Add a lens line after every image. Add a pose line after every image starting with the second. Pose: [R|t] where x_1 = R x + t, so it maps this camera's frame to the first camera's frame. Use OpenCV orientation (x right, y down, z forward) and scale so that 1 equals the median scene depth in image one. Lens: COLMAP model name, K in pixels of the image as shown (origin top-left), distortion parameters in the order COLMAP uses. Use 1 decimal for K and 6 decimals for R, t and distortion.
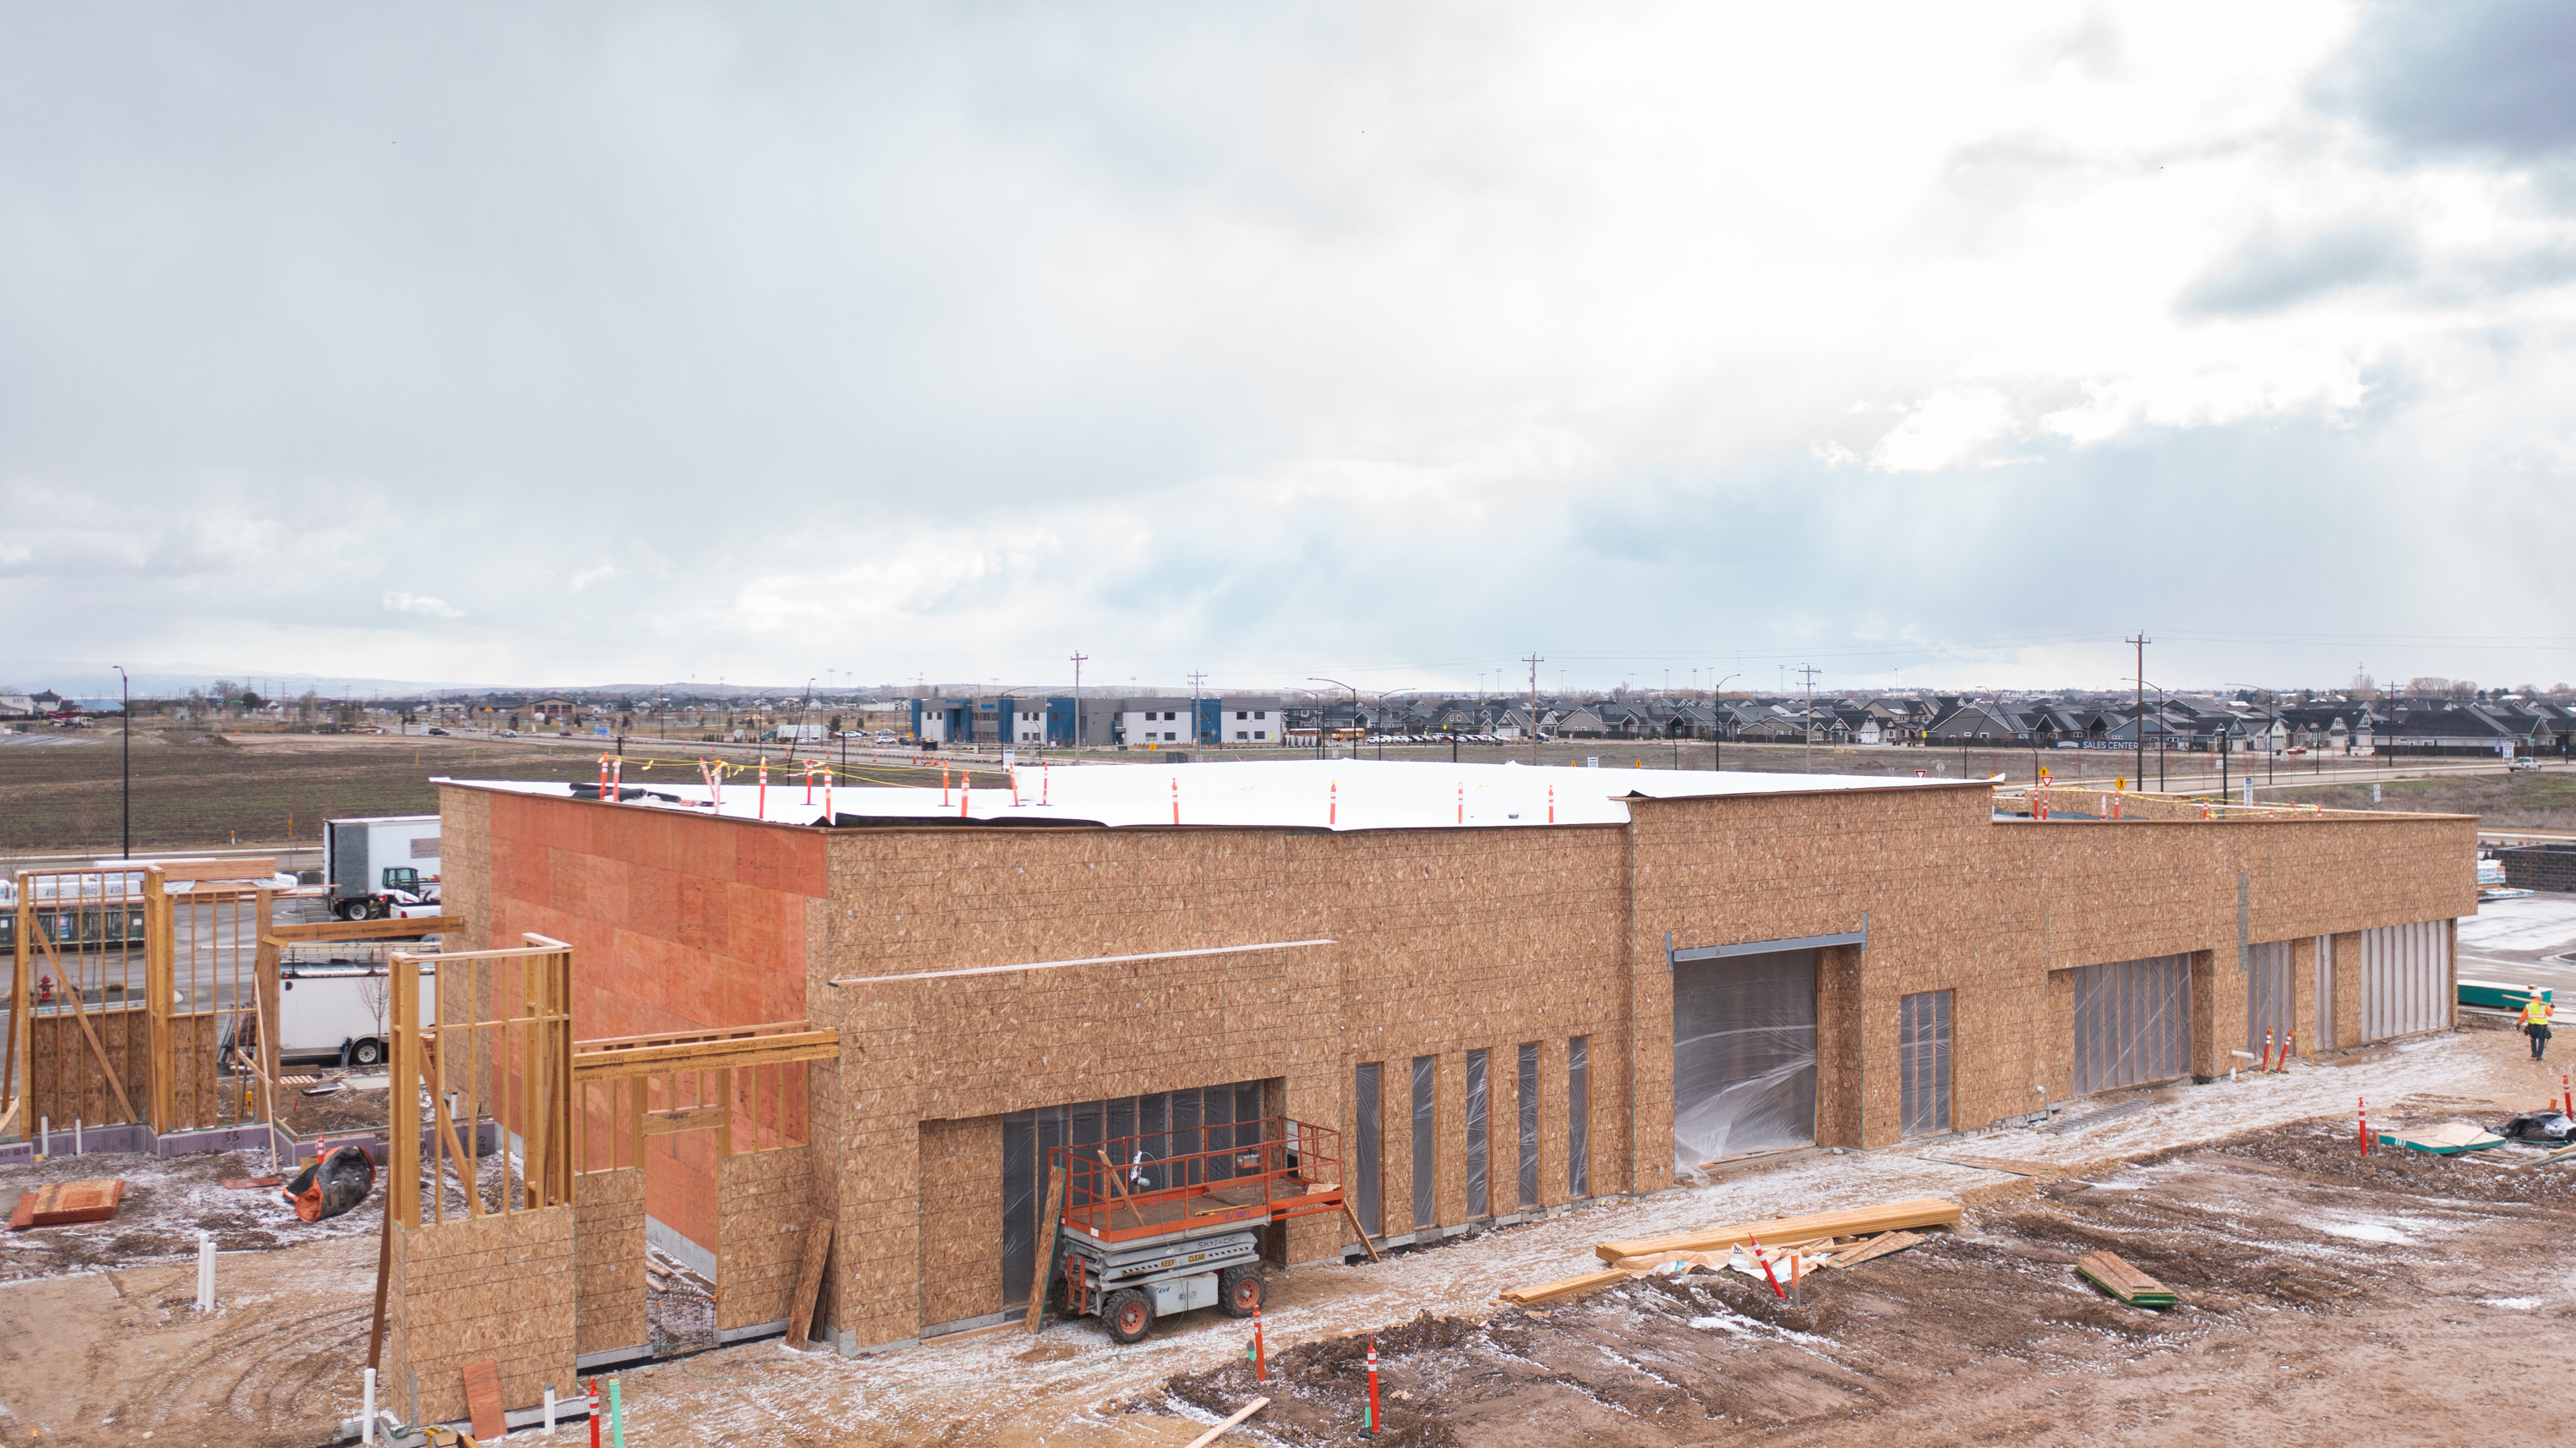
lens RADIAL K [[2096.7, 0, 1306.5], [0, 2096.7, 707.6], [0, 0, 1]] dist [-0.043461, 0.131364]
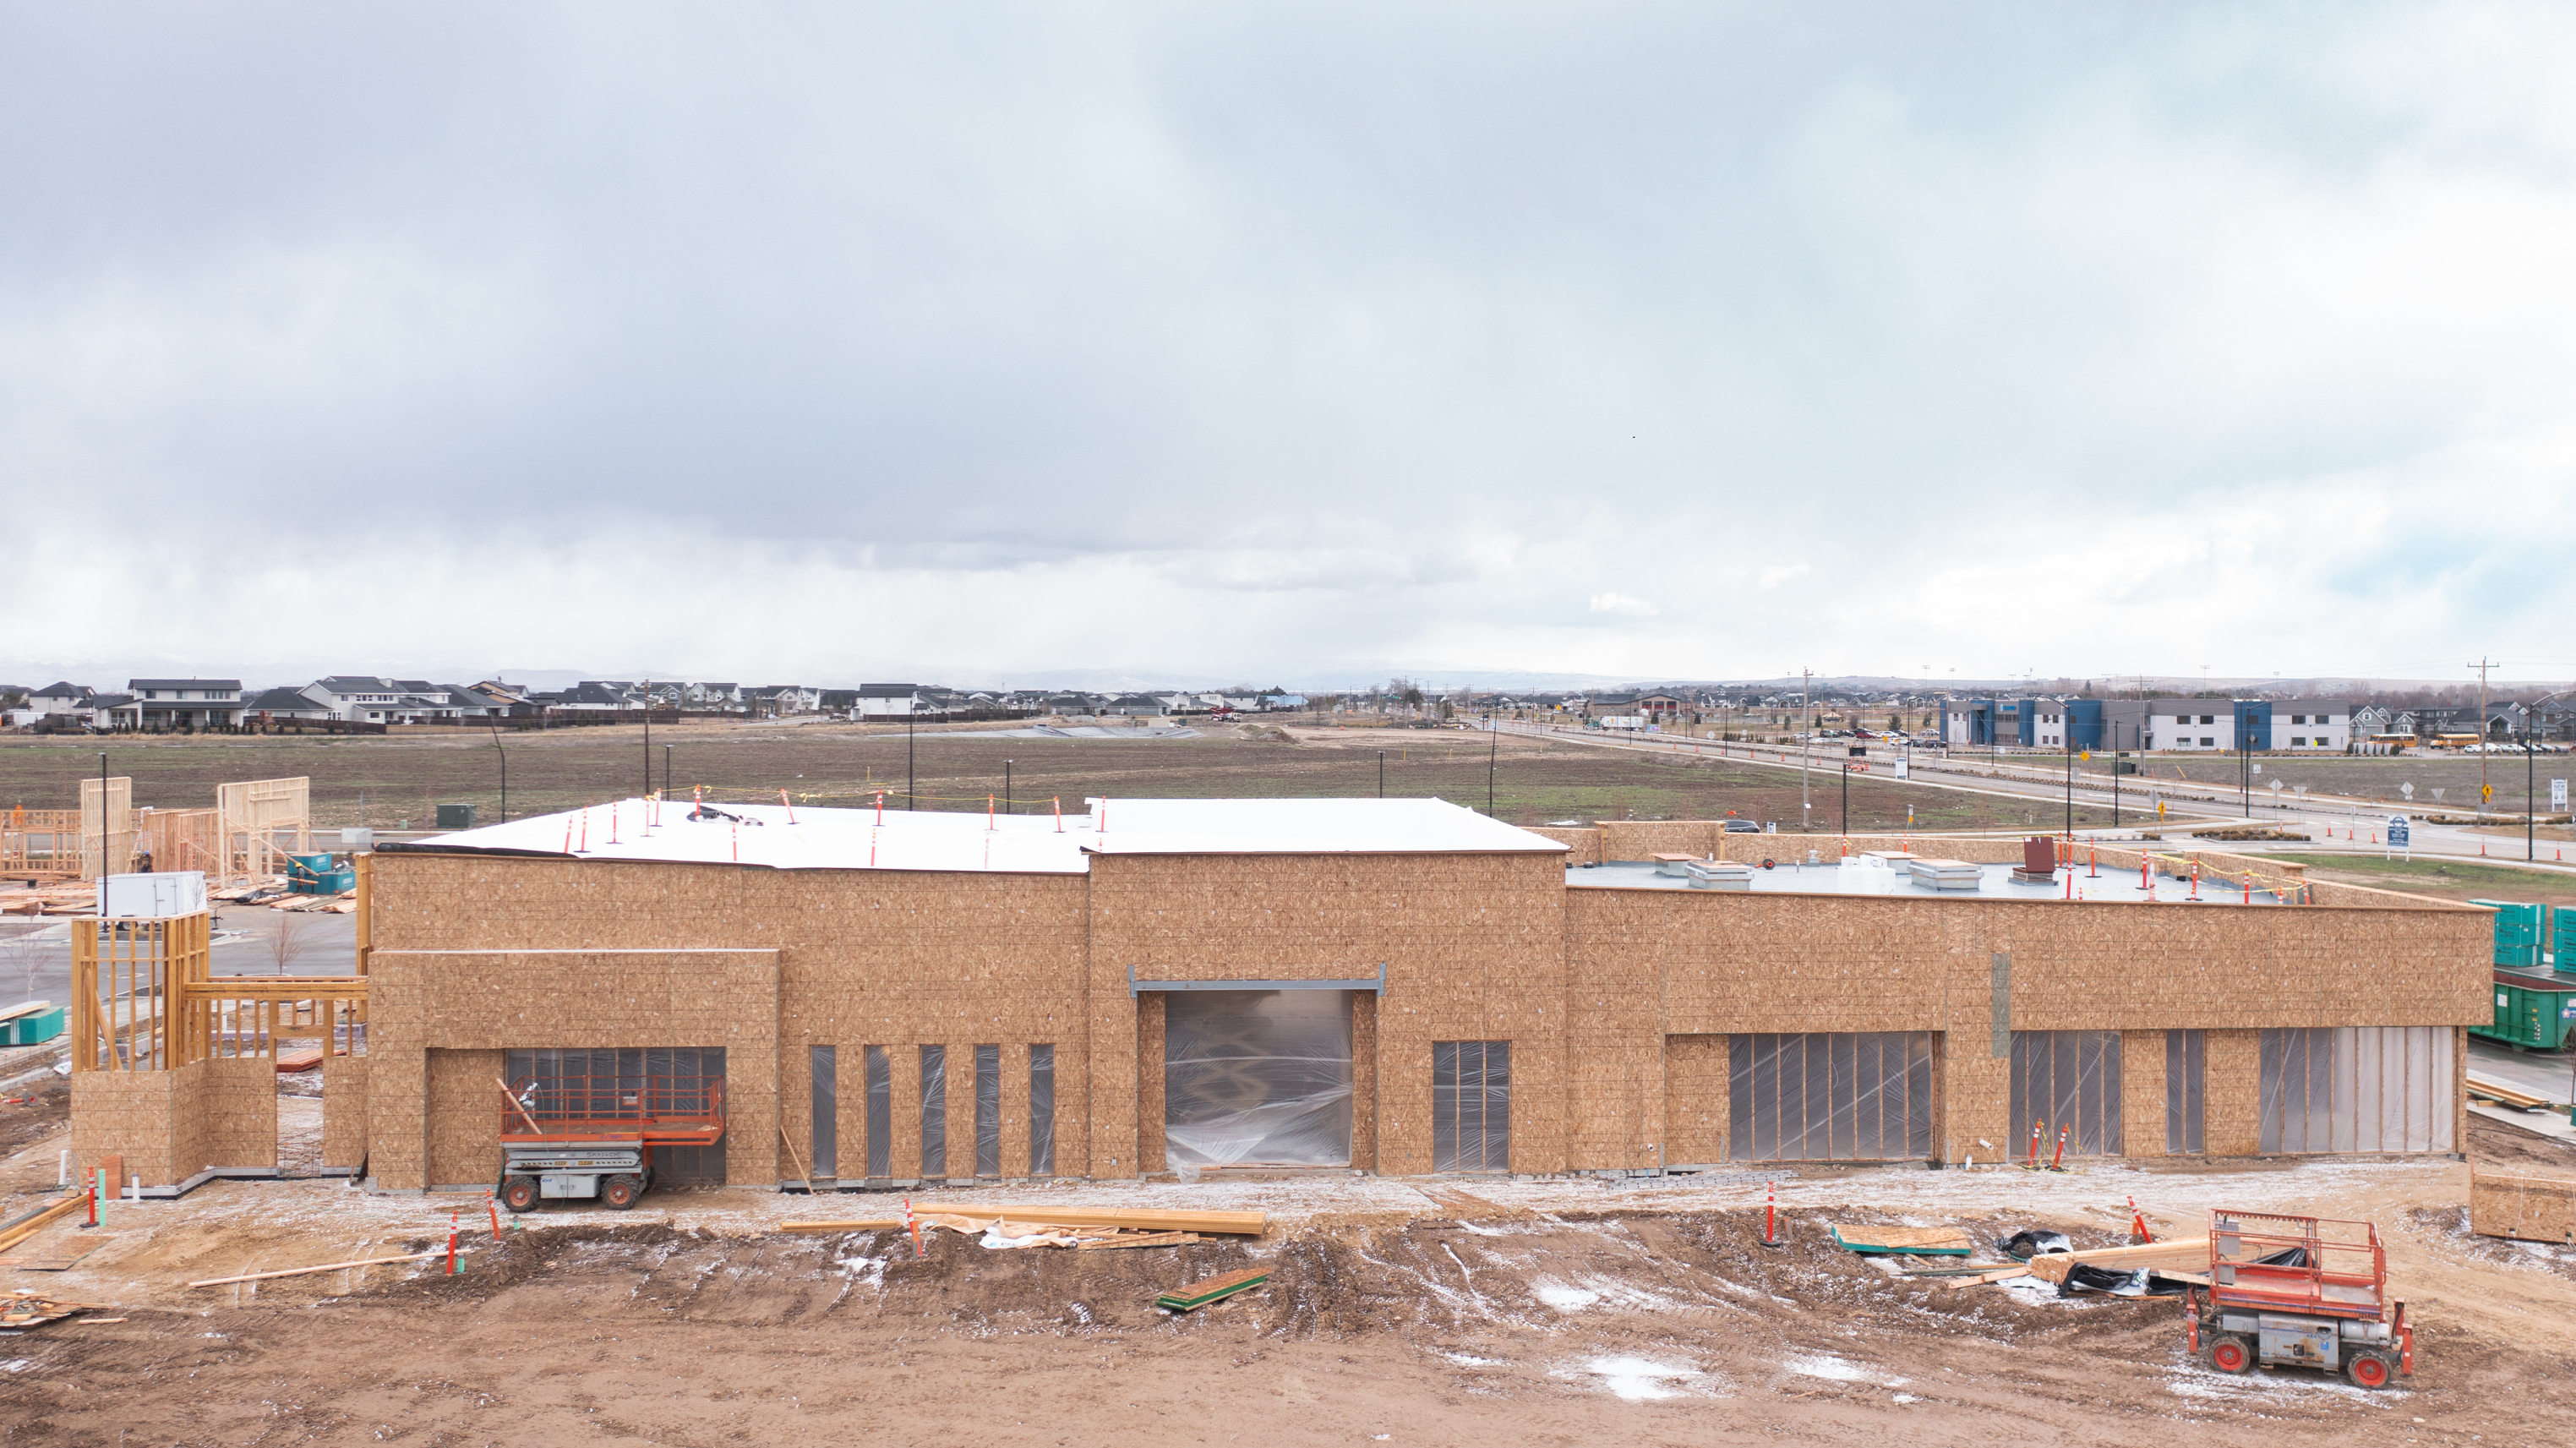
lens RADIAL K [[2096.7, 0, 1306.5], [0, 2096.7, 707.6], [0, 0, 1]] dist [-0.043461, 0.131364]
pose [[0.842616, 0.005943, -0.538482, 0.911279], [-0.003567, 0.999979, 0.005455, -0.047194], [0.538503, -0.002675, 0.842619, 0.047588]]
